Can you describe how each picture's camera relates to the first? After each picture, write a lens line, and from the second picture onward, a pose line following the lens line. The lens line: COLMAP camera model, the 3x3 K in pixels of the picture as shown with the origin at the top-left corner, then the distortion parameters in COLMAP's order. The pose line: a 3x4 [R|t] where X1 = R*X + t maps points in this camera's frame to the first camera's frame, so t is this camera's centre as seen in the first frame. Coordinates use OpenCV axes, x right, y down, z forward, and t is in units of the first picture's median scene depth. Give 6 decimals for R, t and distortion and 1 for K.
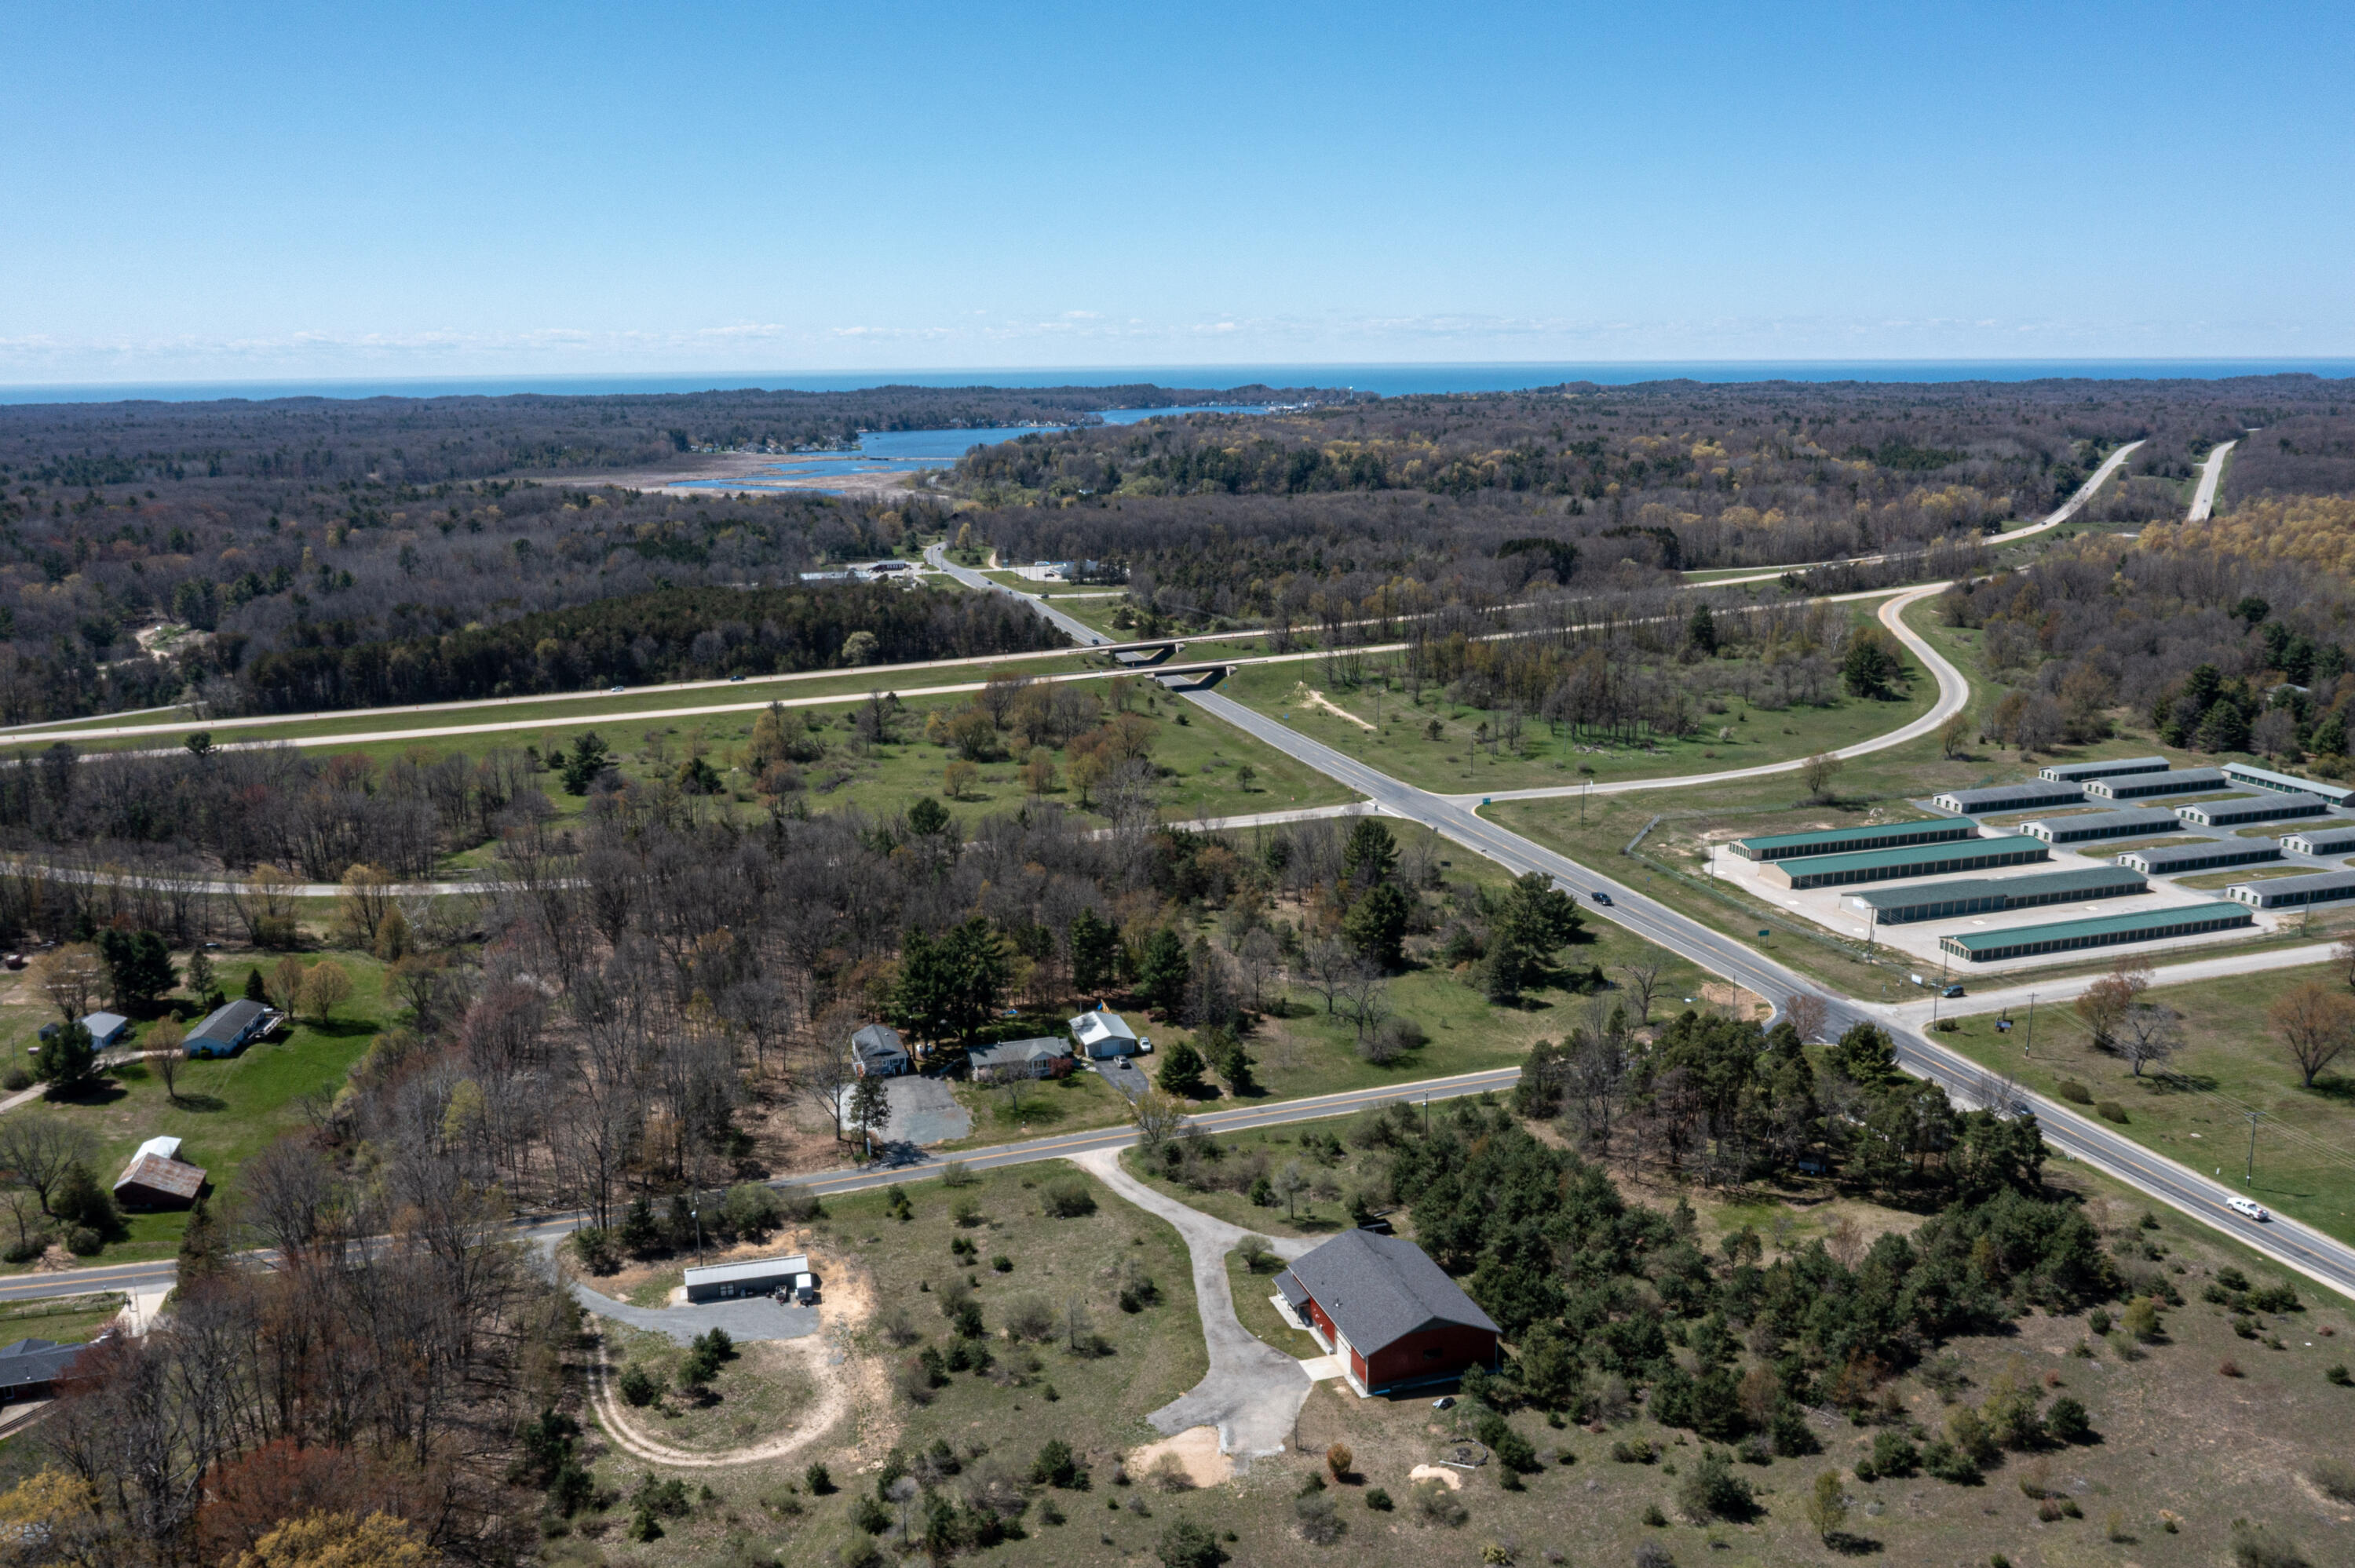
lens RADIAL K [[1895.6, 0, 1180.1], [0, 1895.6, 835.7], [0, 0, 1]] dist [-0.022079, 0.007583]
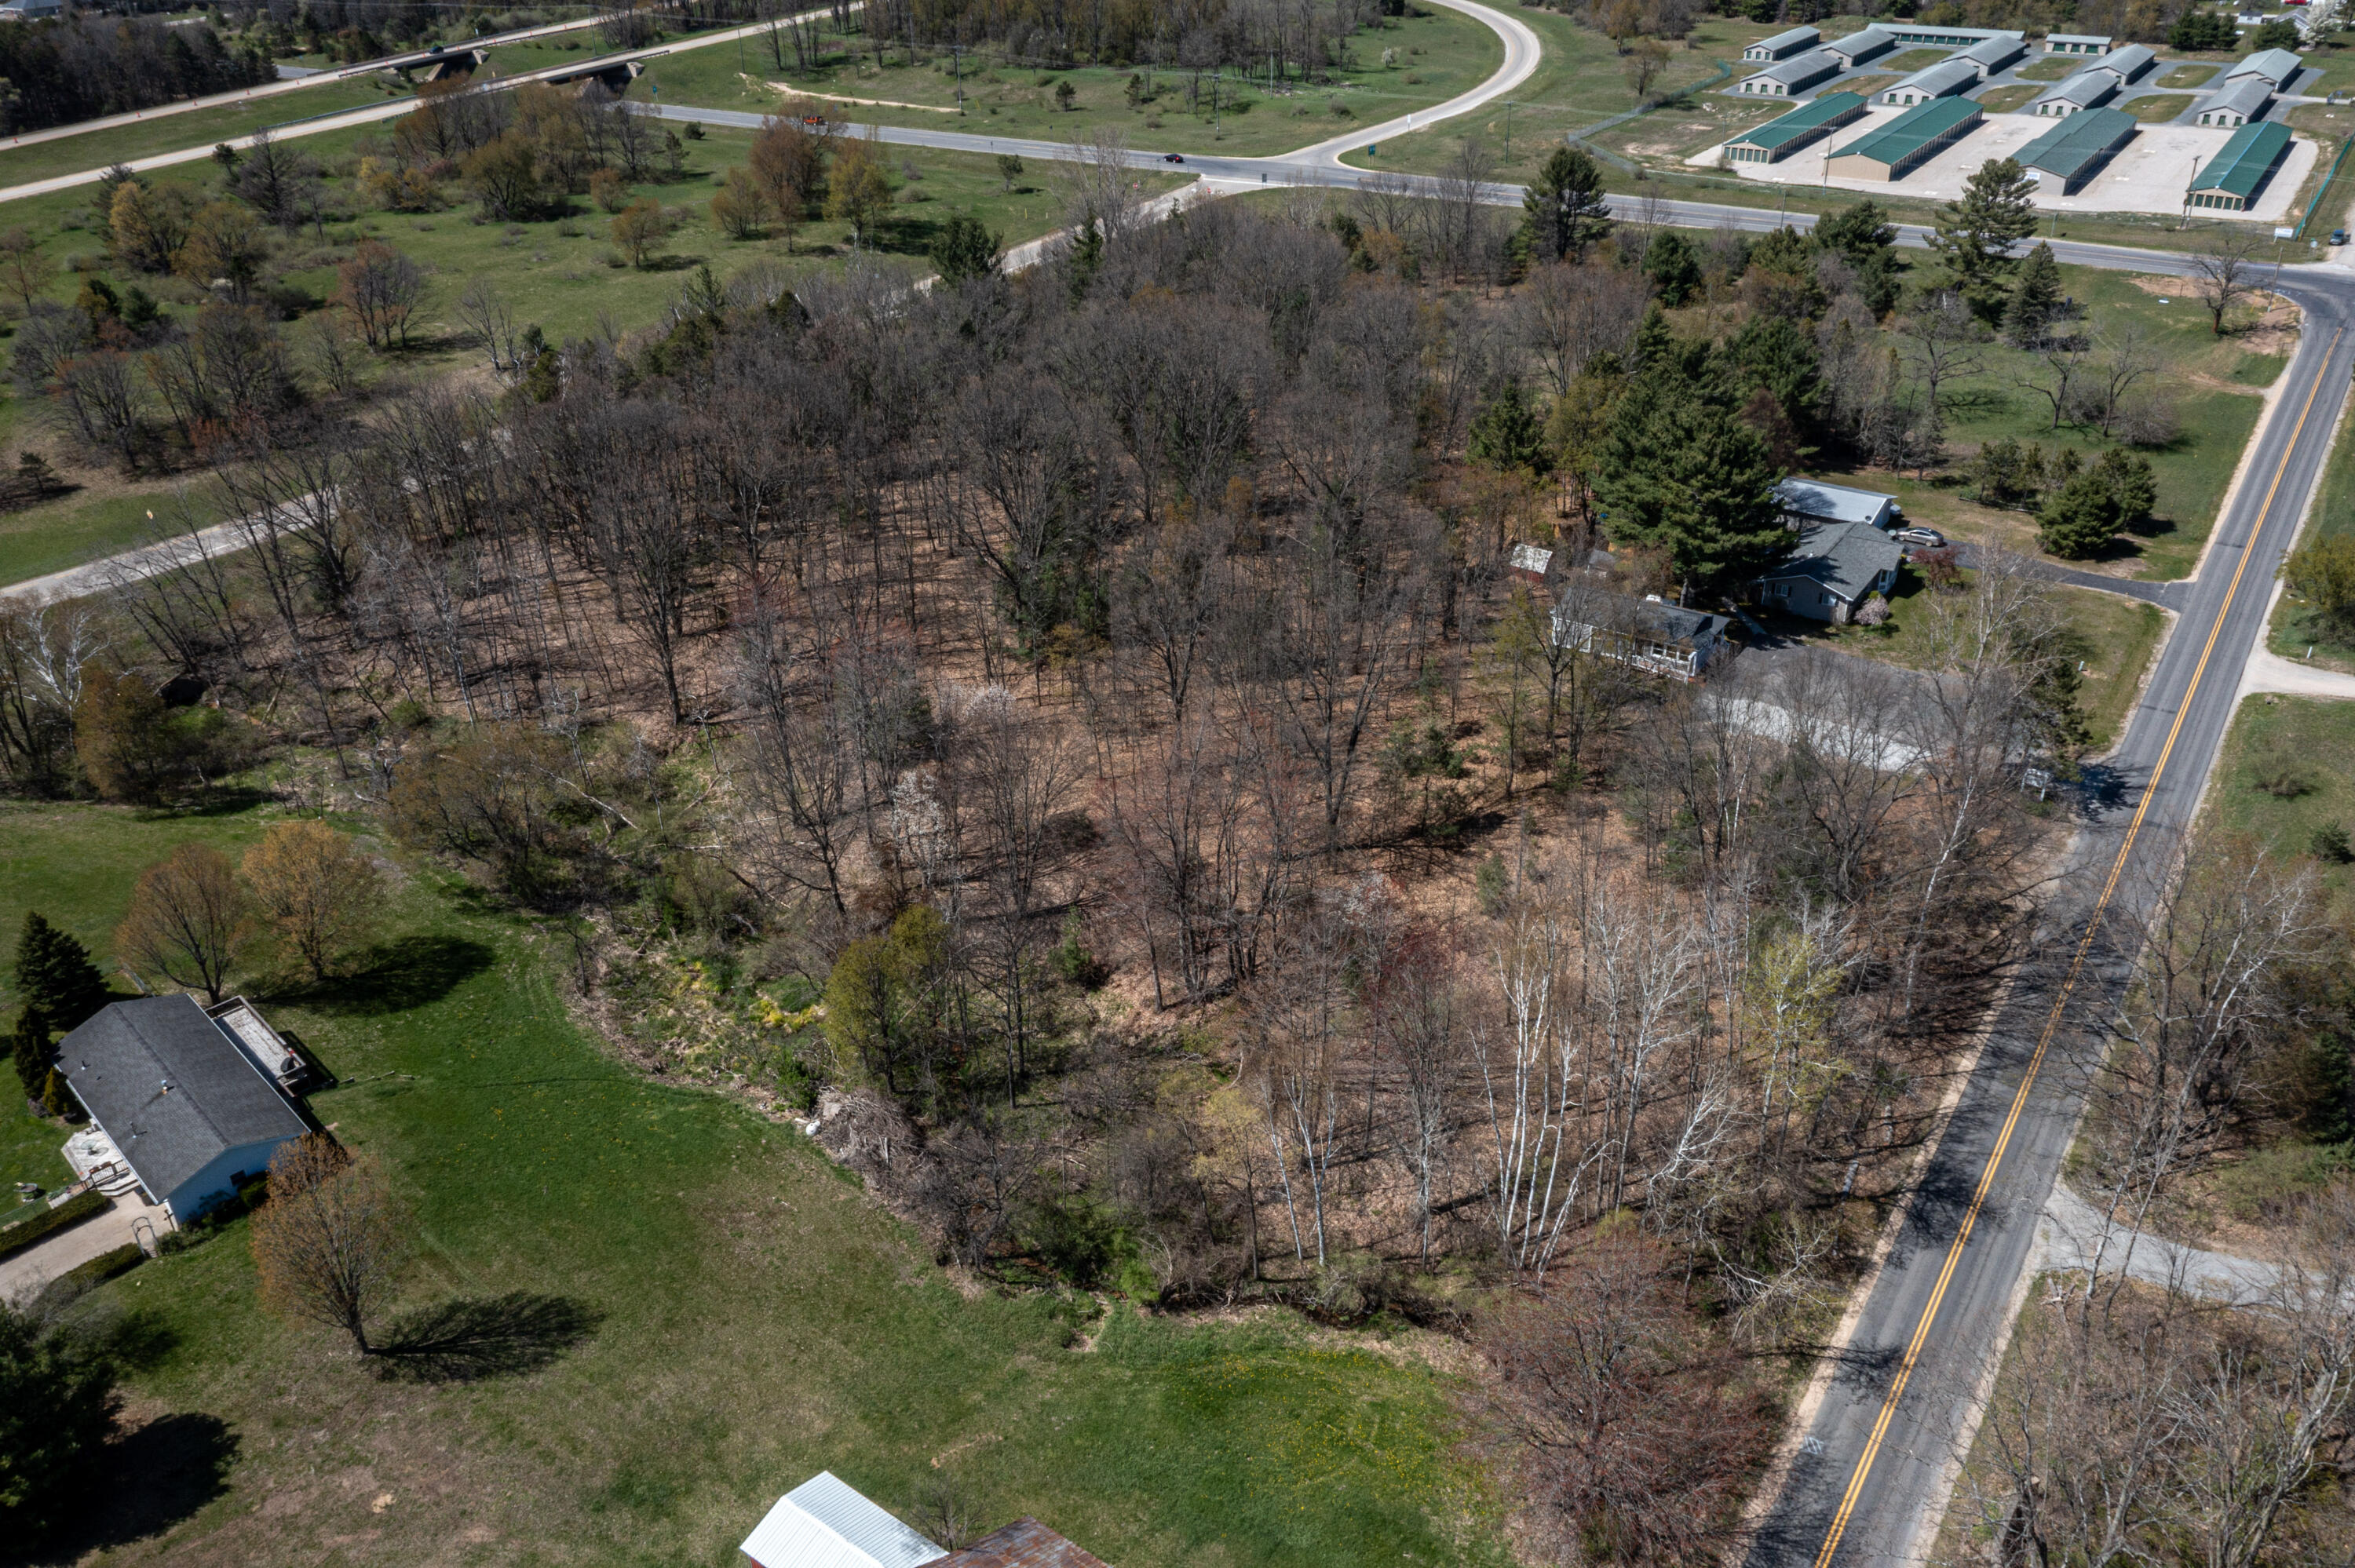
lens RADIAL K [[1846.9, 0, 1181.5], [0, 1846.9, 806.2], [0, 0, 1]] dist [-0.024406, 0.003393]
pose [[0.783771, -0.314953, 0.535264, -0.438013], [0.166920, 0.936985, 0.306914, -0.013642], [-0.598198, -0.151204, 0.786954, 0.539882]]
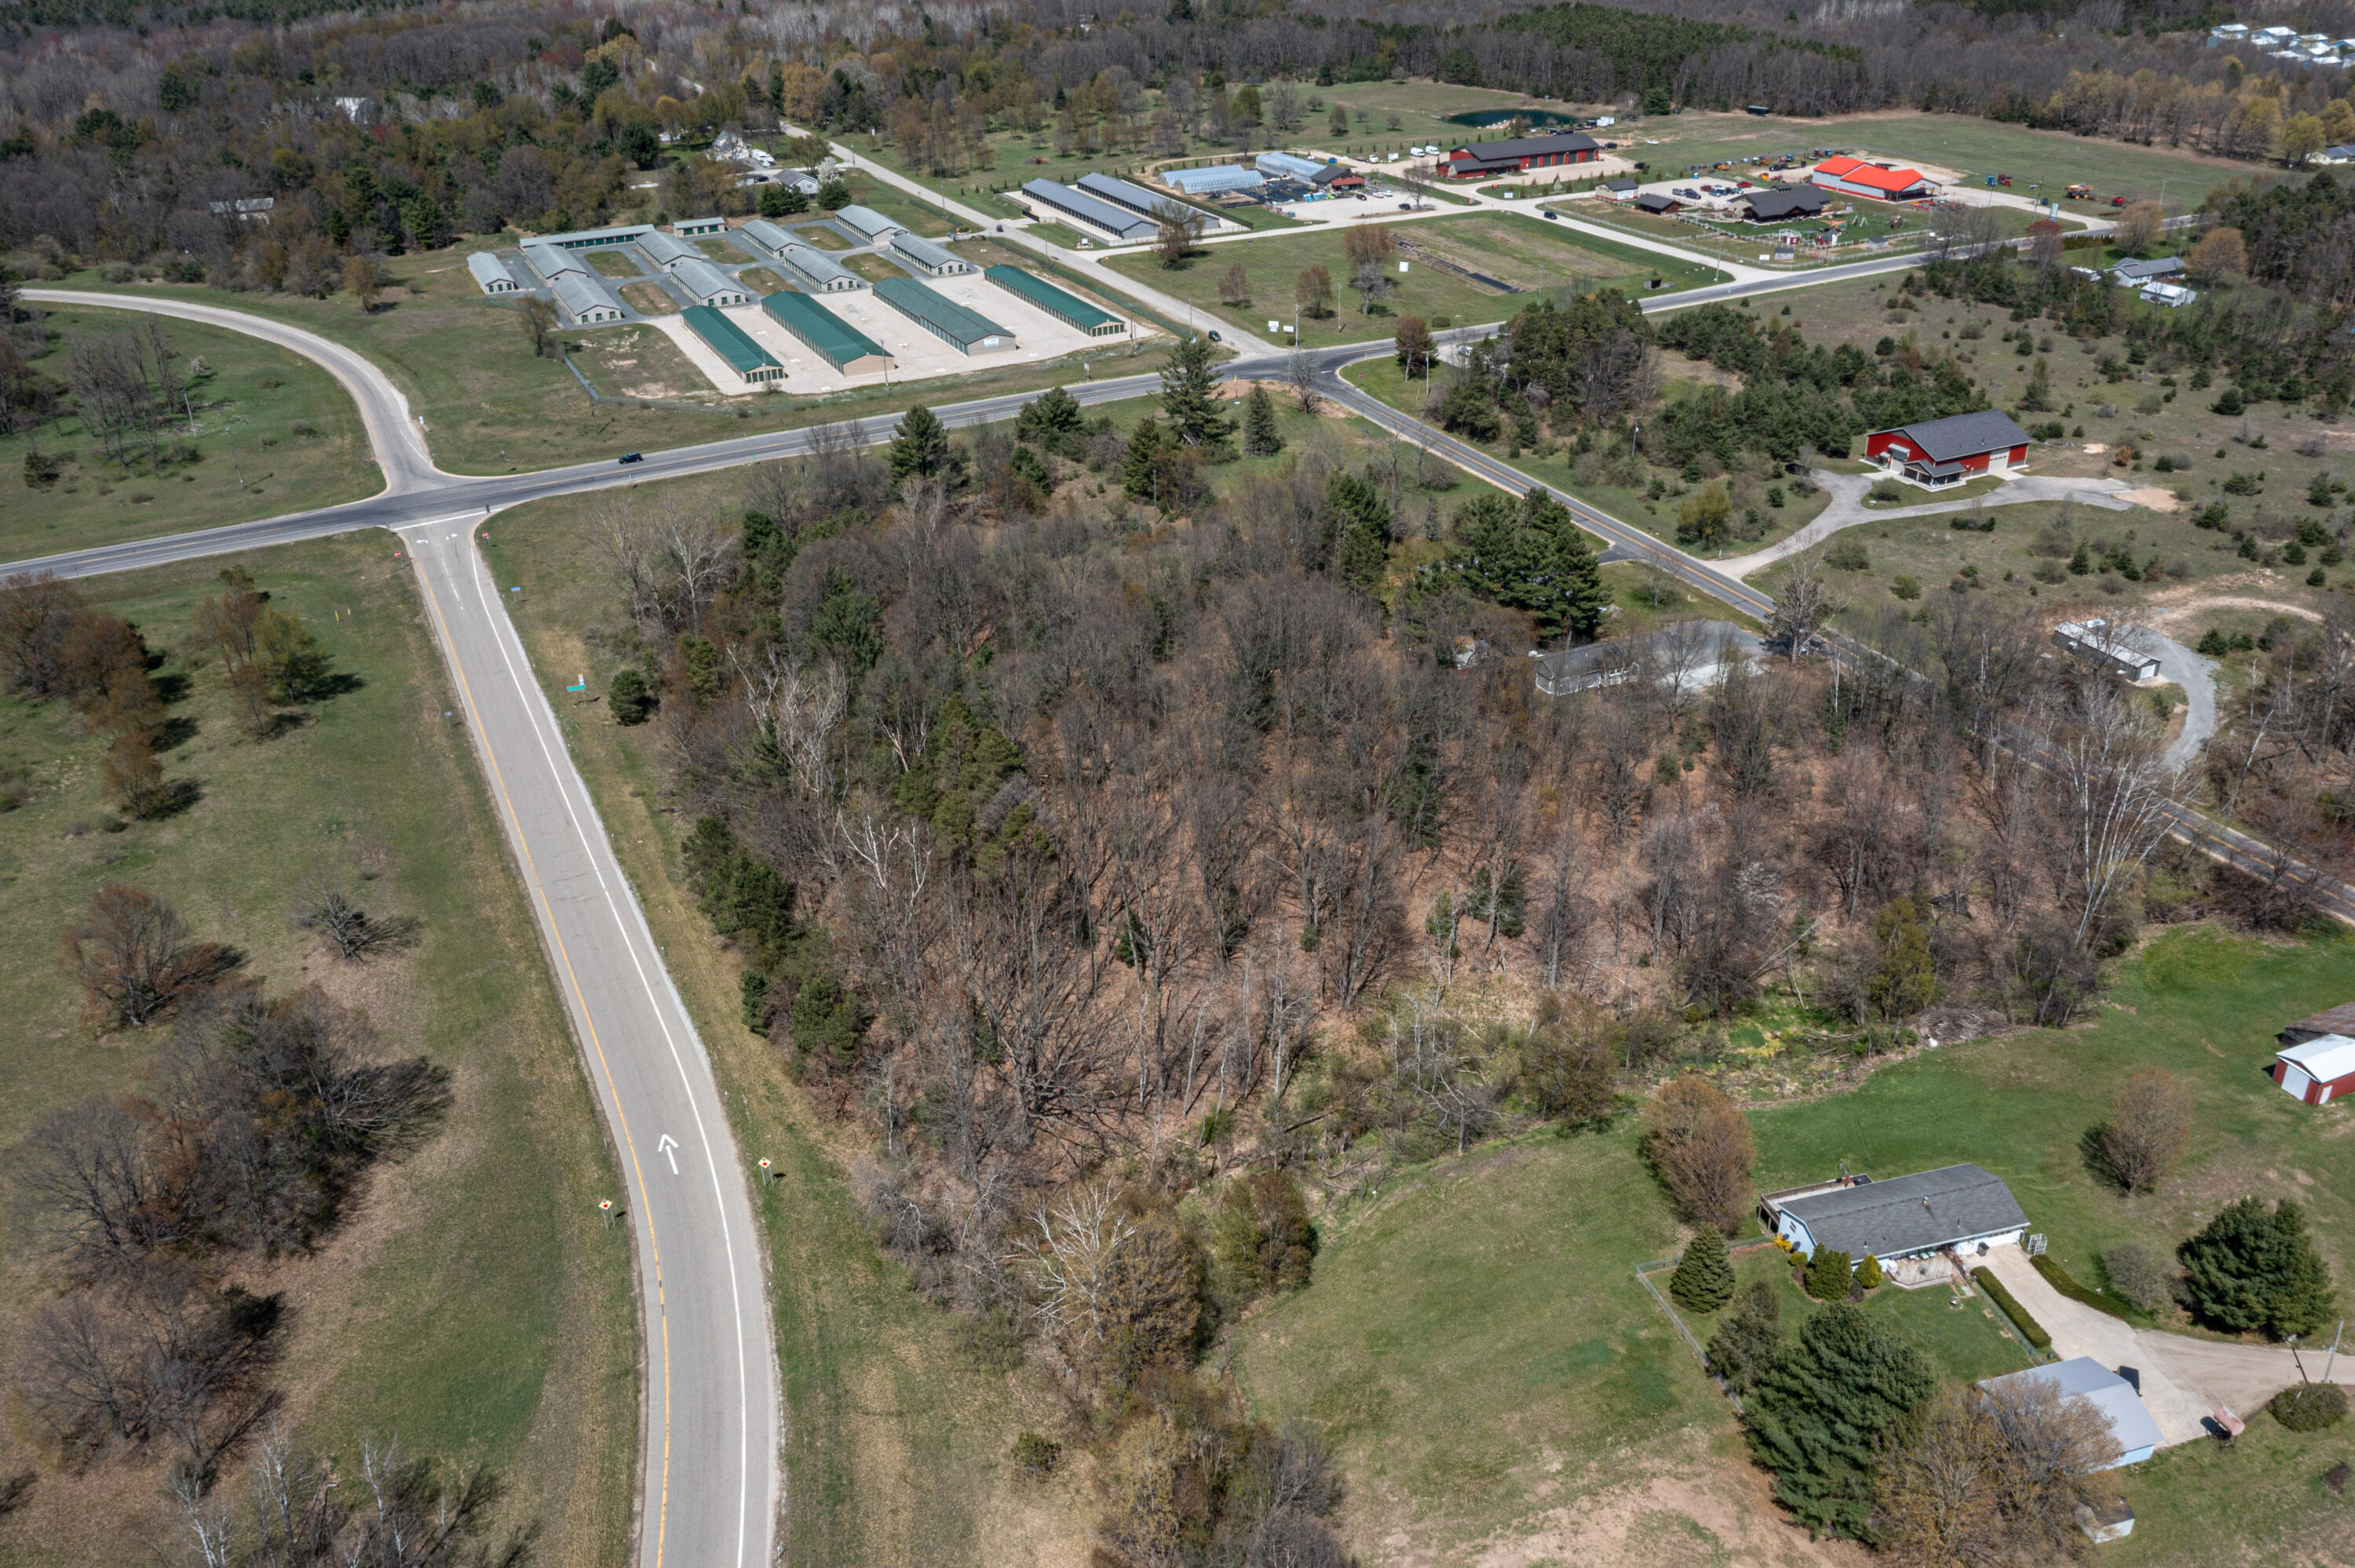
lens RADIAL K [[1854.1, 0, 1180.9], [0, 1854.1, 803.0], [0, 0, 1]] dist [-0.027767, 0.006074]
pose [[-0.140804, -0.459239, 0.877083, -0.708791], [0.268228, 0.835080, 0.480307, -0.223020], [-0.953010, 0.302887, 0.005598, 0.952561]]
